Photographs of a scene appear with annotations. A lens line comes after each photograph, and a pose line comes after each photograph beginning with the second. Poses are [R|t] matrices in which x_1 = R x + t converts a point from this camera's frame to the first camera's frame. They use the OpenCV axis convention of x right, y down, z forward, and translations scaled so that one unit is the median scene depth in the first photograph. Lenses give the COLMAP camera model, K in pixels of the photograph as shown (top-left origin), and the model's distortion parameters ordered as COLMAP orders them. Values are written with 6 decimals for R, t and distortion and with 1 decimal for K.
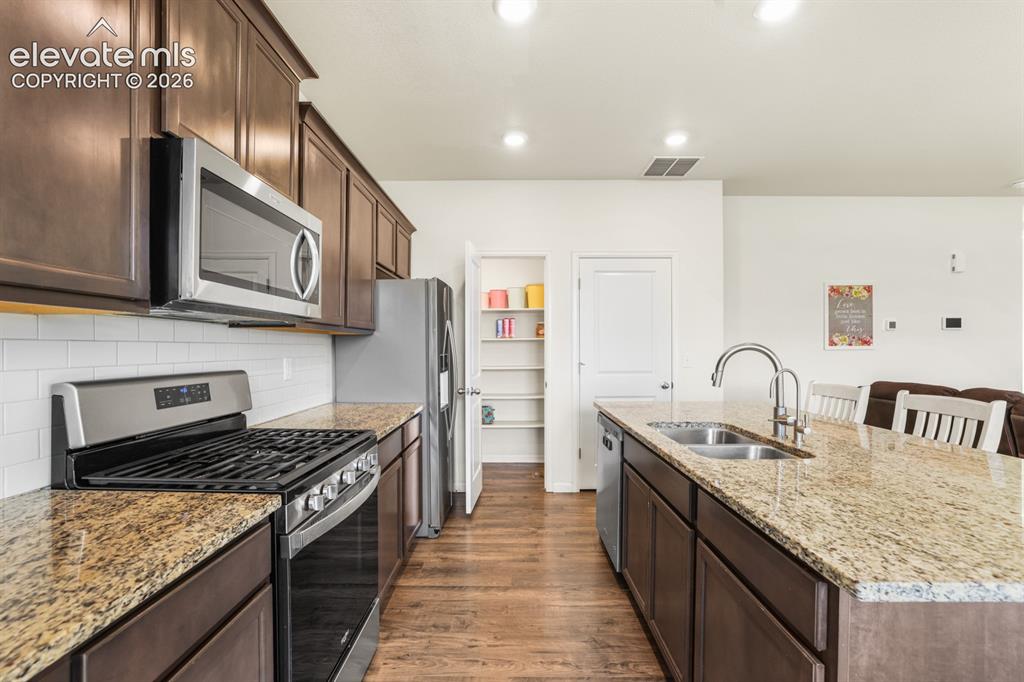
lens RADIAL K [[457.5, 0, 512.0], [0, 457.5, 341.0], [0, 0, 1]] dist [-0.031051, 0.000035]
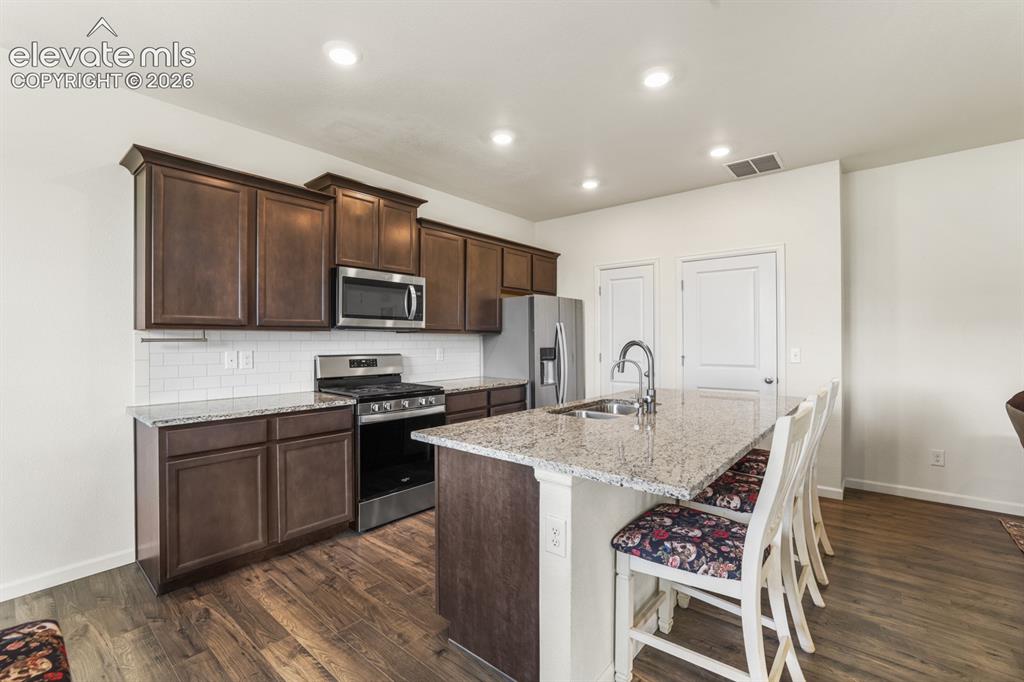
lens RADIAL K [[435.7, 0, 476.2], [0, 435.7, 337.7], [0, 0, 1]] dist [-0.082972, 0.000202]
pose [[0.737519, -0.006282, -0.675298, 0.495081], [0.011126, 0.999934, 0.002849, -0.005603], [0.675235, -0.009614, 0.737540, -0.110446]]
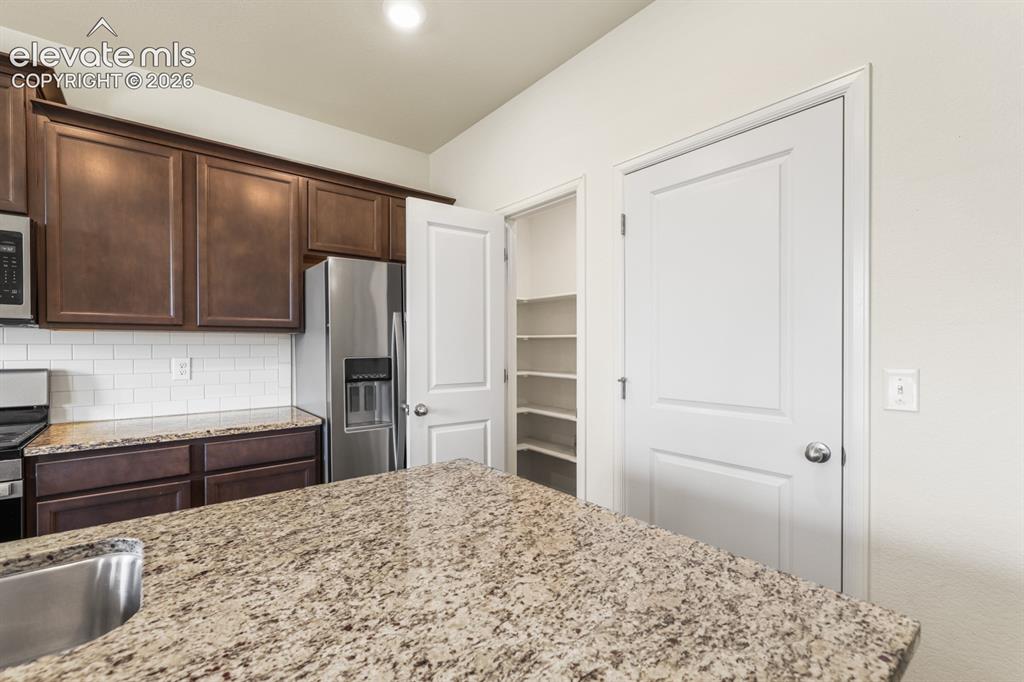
lens RADIAL K [[459.2, 0, 512.0], [0, 459.2, 341.0], [0, 0, 1]] dist [0.002520, 0.000162]
pose [[0.616596, -0.007816, -0.787241, 0.489679], [0.011332, 0.999935, -0.001052, 0.005280], [0.787198, -0.008273, 0.616645, 0.592310]]
